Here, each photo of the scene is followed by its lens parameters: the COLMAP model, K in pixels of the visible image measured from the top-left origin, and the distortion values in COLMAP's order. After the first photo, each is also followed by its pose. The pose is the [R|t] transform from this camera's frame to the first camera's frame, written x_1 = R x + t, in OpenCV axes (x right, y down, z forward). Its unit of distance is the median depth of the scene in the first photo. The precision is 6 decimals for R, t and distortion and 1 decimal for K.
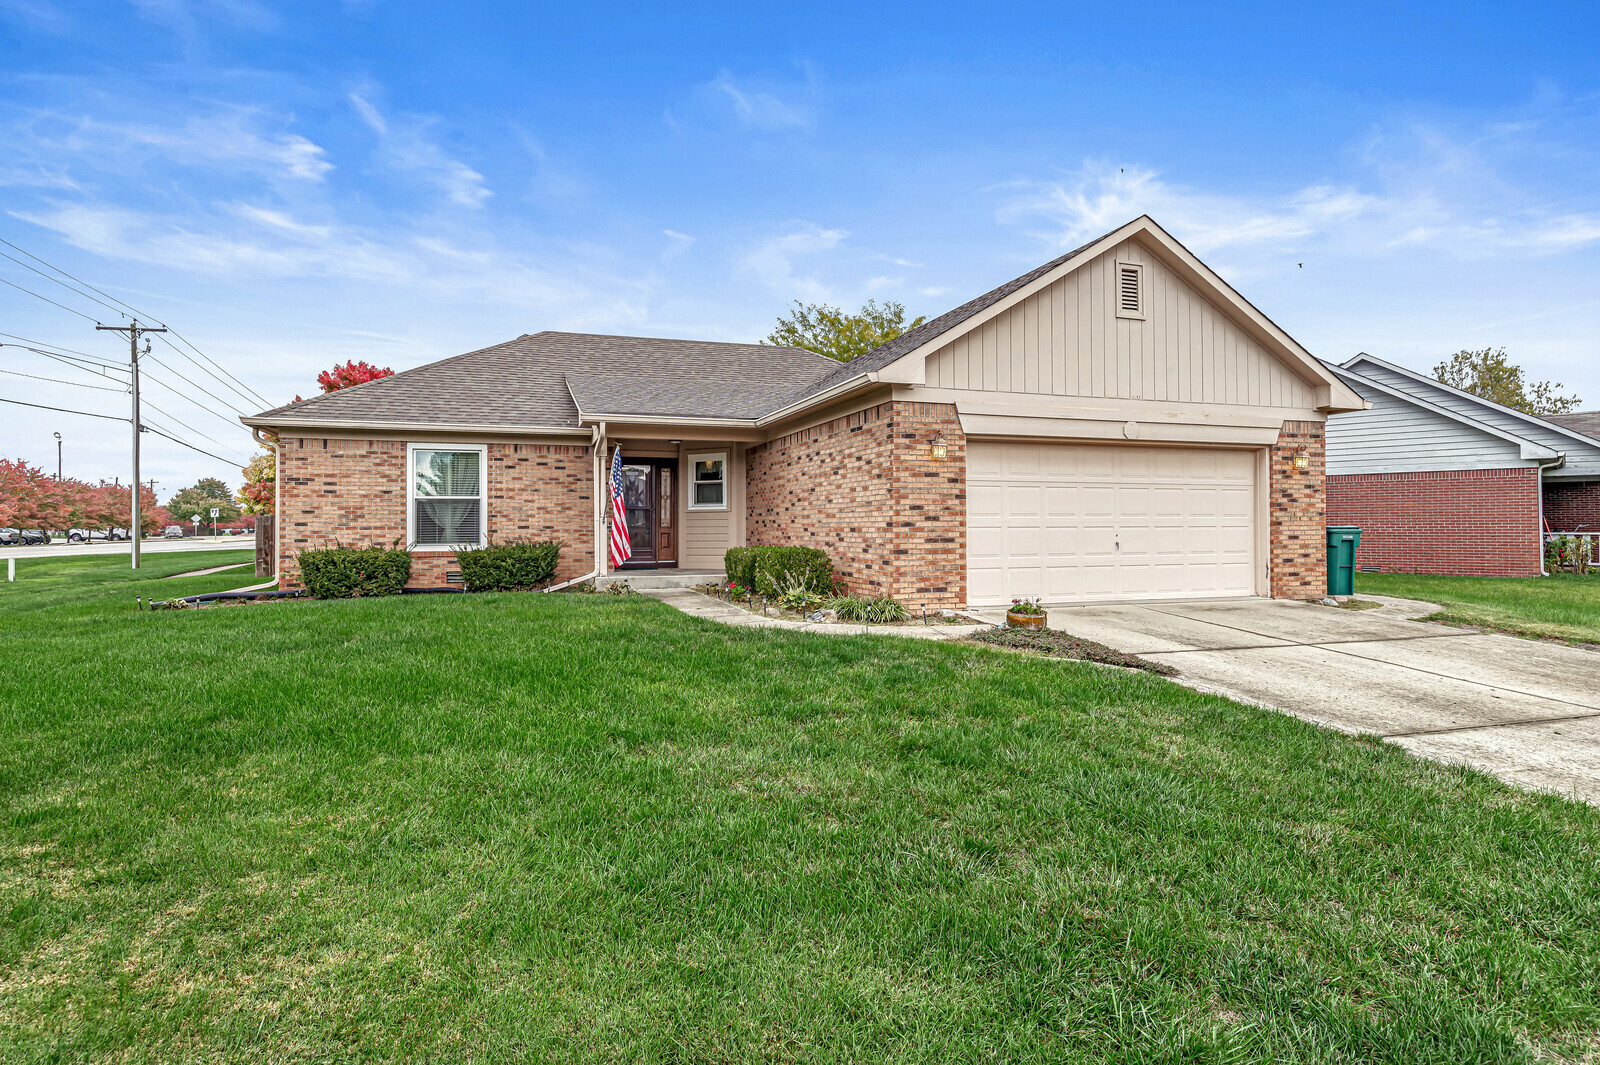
lens RADIAL K [[852.0, 0, 763.3], [0, 852.0, 539.0], [0, 0, 1]] dist [0.004019, -0.002775]
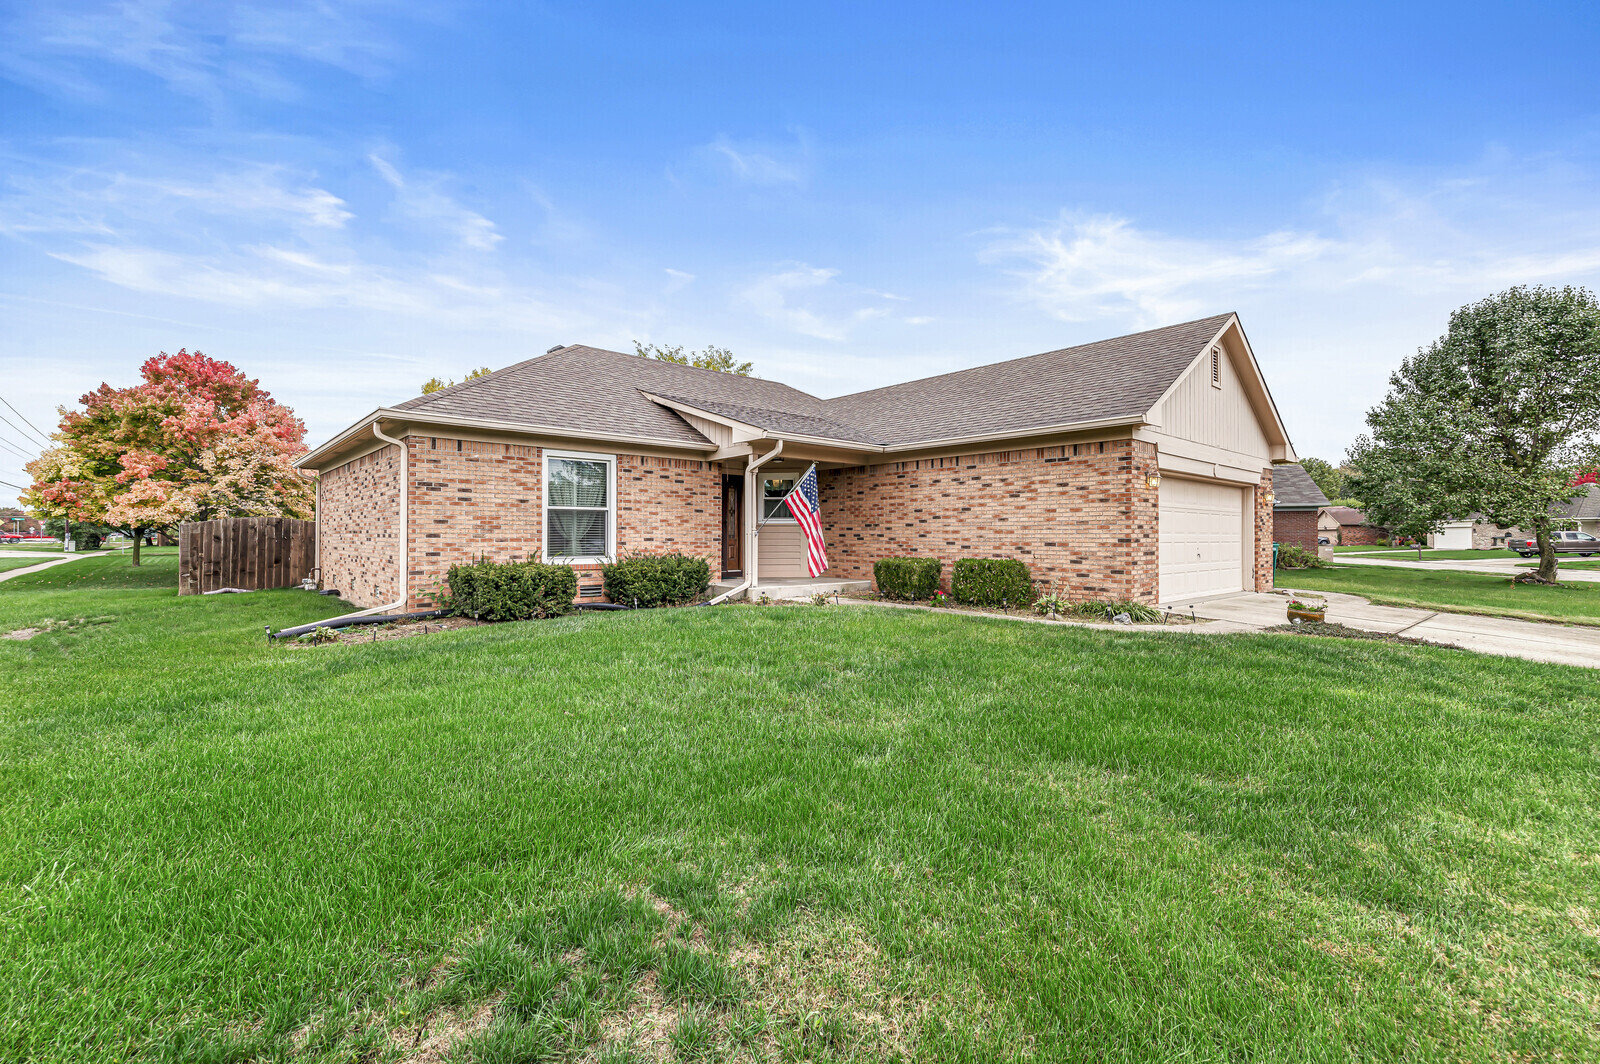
lens RADIAL K [[696.8, 0, 800.3], [0, 696.8, 532.6], [0, 0, 1]] dist [0.000931, -0.000422]
pose [[0.919608, 0.007415, 0.392767, -0.460144], [-0.000102, 0.999826, -0.018635, -0.006936], [-0.392837, 0.017096, 0.919449, 0.187423]]
